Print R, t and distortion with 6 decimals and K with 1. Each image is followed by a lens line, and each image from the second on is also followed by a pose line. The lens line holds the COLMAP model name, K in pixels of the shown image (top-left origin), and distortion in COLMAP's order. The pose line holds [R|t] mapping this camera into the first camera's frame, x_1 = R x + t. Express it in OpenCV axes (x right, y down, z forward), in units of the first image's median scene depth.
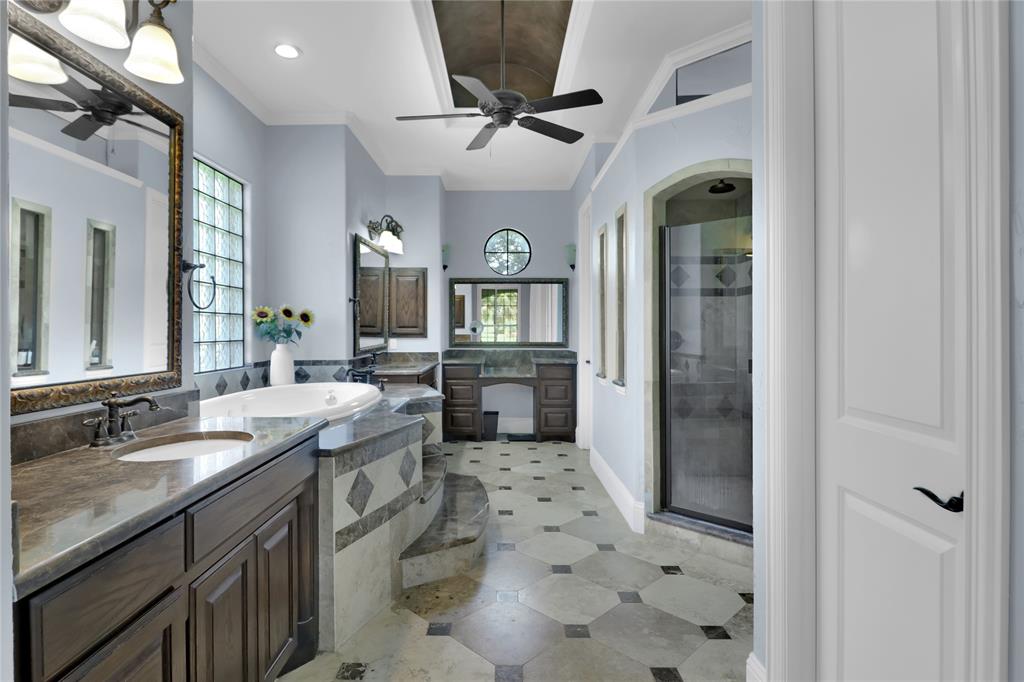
lens RADIAL K [[540.0, 0, 494.4], [0, 540.0, 336.0], [0, 0, 1]] dist [0.003954, -0.017539]
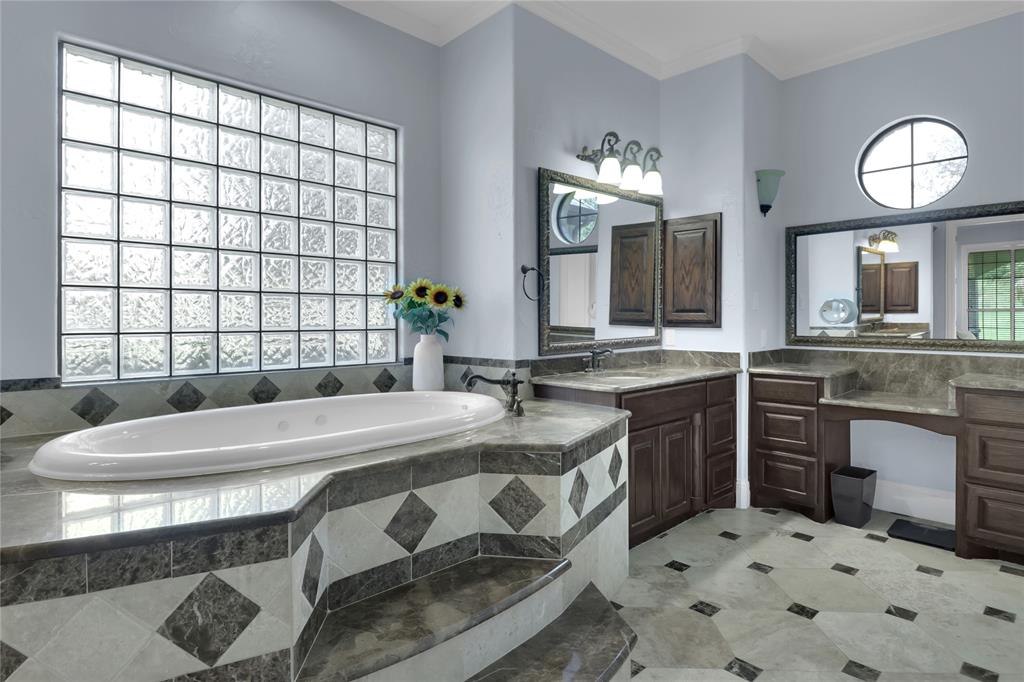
lens RADIAL K [[540.0, 0, 494.4], [0, 540.0, 336.0], [0, 0, 1]] dist [0.003954, -0.017539]
pose [[0.678944, 0.022857, -0.733834, 0.147589], [-0.006195, 0.999658, 0.025406, -0.001837], [0.734164, -0.012703, 0.678854, 0.403712]]
